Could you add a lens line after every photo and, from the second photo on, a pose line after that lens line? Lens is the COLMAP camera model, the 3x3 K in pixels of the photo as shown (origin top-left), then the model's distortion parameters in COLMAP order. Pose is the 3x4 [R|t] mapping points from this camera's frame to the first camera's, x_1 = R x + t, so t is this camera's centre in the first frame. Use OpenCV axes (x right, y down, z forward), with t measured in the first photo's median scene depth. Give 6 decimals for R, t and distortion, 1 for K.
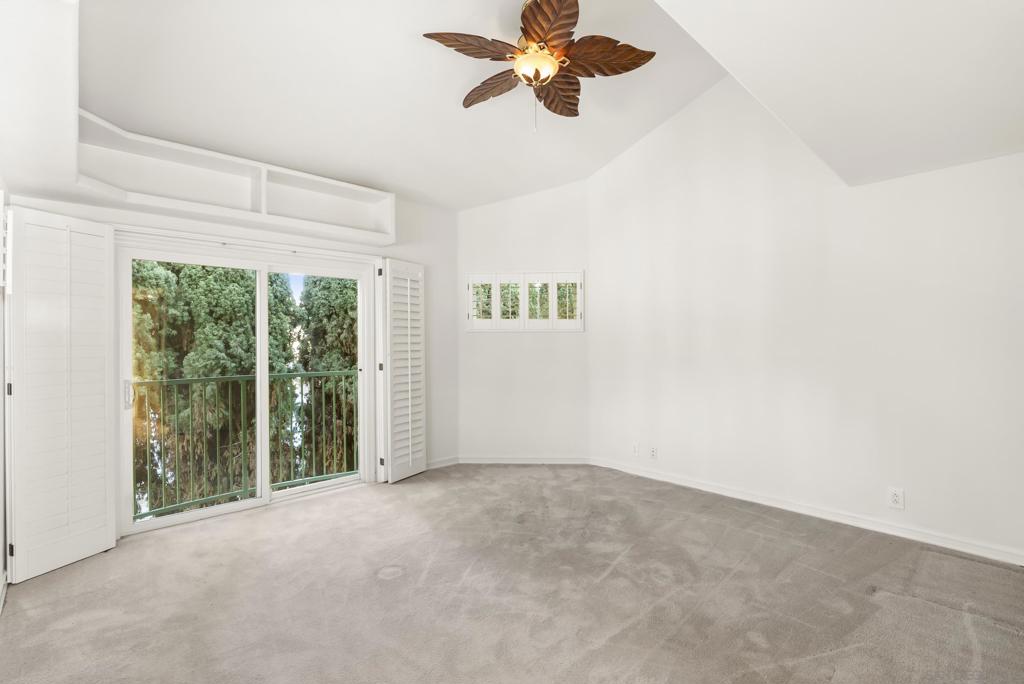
lens RADIAL K [[467.6, 0, 509.6], [0, 467.6, 327.9], [0, 0, 1]] dist [-0.004763, 0.000954]
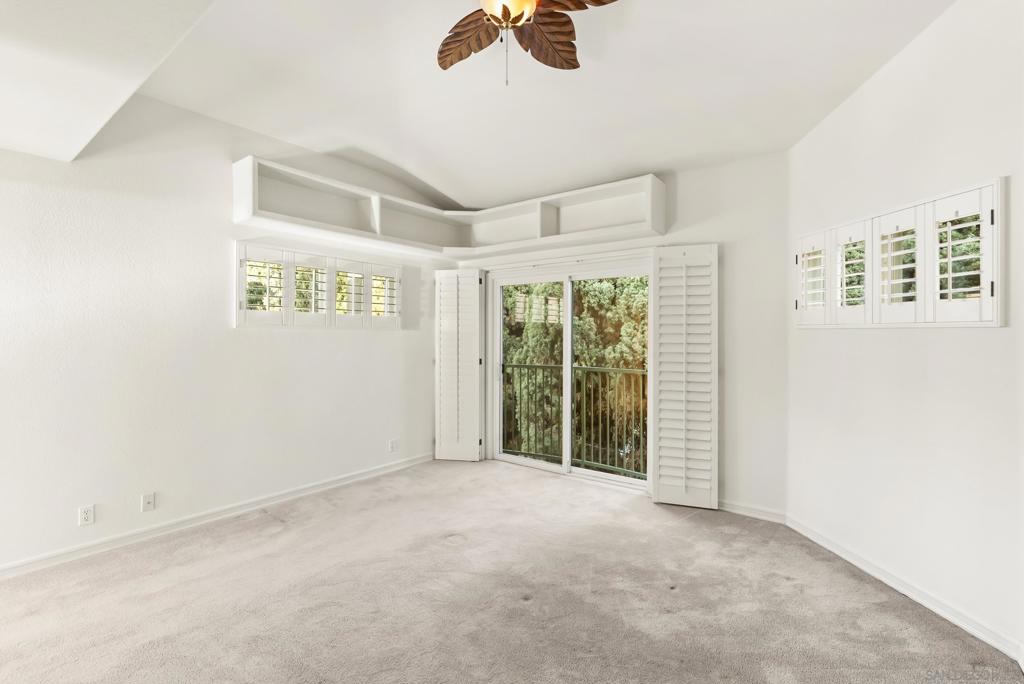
lens RADIAL K [[467.6, 0, 509.6], [0, 467.6, 327.9], [0, 0, 1]] dist [-0.004763, 0.000954]
pose [[0.153609, -0.006984, -0.988107, 0.566663], [0.029064, 0.999574, -0.002547, -0.002805], [0.987704, -0.028327, 0.153747, 0.585554]]
